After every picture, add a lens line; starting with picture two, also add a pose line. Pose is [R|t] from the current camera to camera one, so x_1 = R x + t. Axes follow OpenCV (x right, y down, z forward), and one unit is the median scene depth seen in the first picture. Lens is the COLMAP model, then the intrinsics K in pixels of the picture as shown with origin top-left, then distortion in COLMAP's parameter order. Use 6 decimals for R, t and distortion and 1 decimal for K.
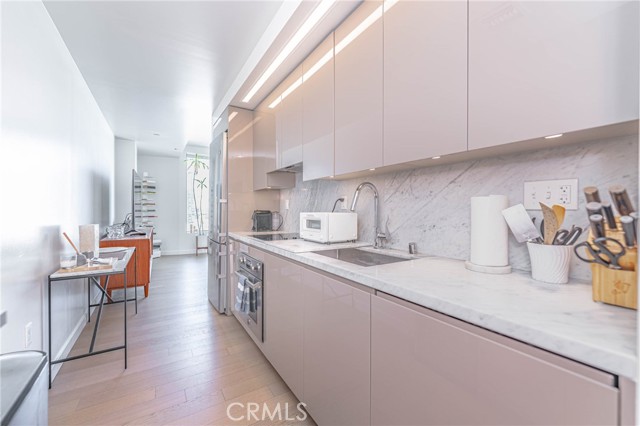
lens RADIAL K [[259.9, 0, 321.7], [0, 259.9, 211.3], [0, 0, 1]] dist [0.000875, -0.000041]
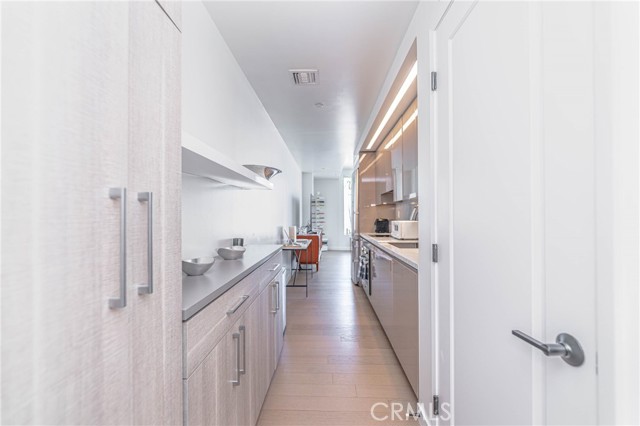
lens RADIAL K [[262.8, 0, 322.2], [0, 262.8, 215.0], [0, 0, 1]] dist [0.000153, -0.000052]
pose [[0.829308, -0.006511, -0.558754, 0.371964], [0.002132, 0.999962, -0.008487, -0.014711], [0.558788, 0.005847, 0.829290, -0.480878]]
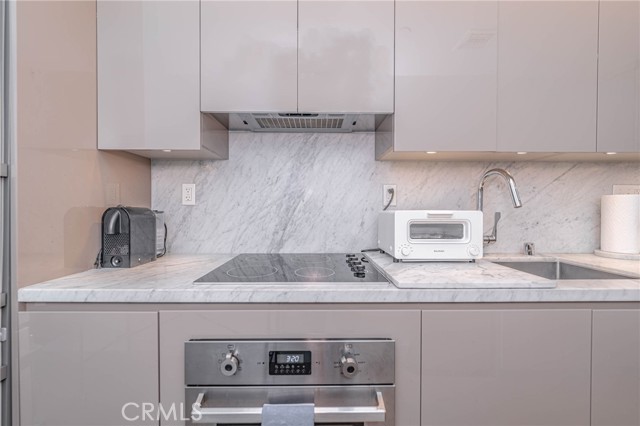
lens RADIAL K [[262.8, 0, 322.2], [0, 262.8, 215.0], [0, 0, 1]] dist [0.000153, -0.000052]
pose [[0.536462, -0.019302, 0.843703, -0.465230], [0.005130, 0.999795, 0.019612, 0.001920], [-0.843909, -0.006193, 0.536451, 0.644222]]
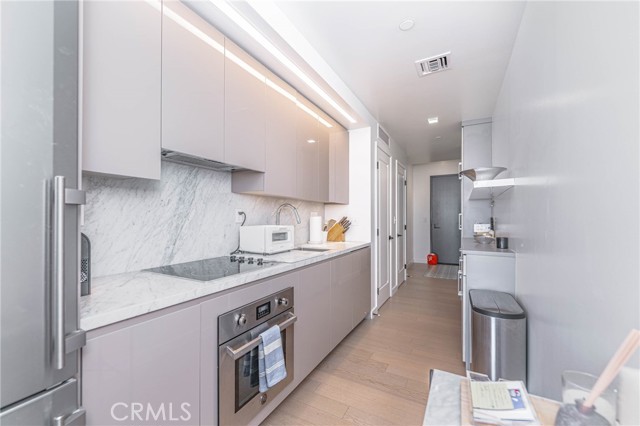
lens RADIAL K [[262.8, 0, 322.2], [0, 262.8, 215.0], [0, 0, 1]] dist [0.000153, -0.000052]
pose [[-0.480643, 0.005611, 0.876898, -0.788718], [0.001082, 0.999983, -0.005806, -0.025335], [-0.876916, -0.001842, -0.480641, 0.993812]]
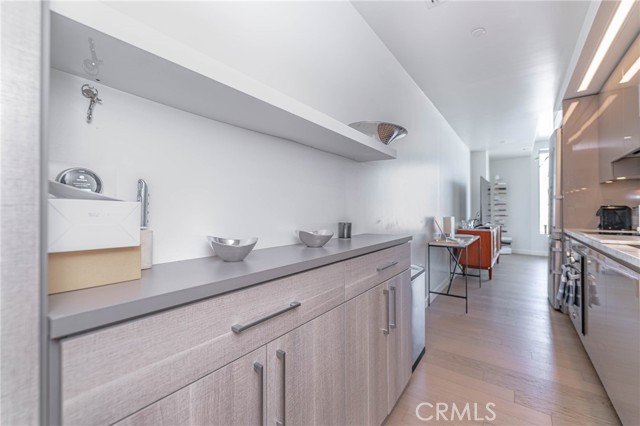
lens RADIAL K [[269.0, 0, 325.6], [0, 269.0, 211.9], [0, 0, 1]] dist [-0.002105, -0.000354]
pose [[0.364128, -0.004956, -0.931336, 0.286300], [-0.000999, 0.999983, -0.005712, 0.026619], [0.931348, 0.003011, 0.364117, -0.231536]]
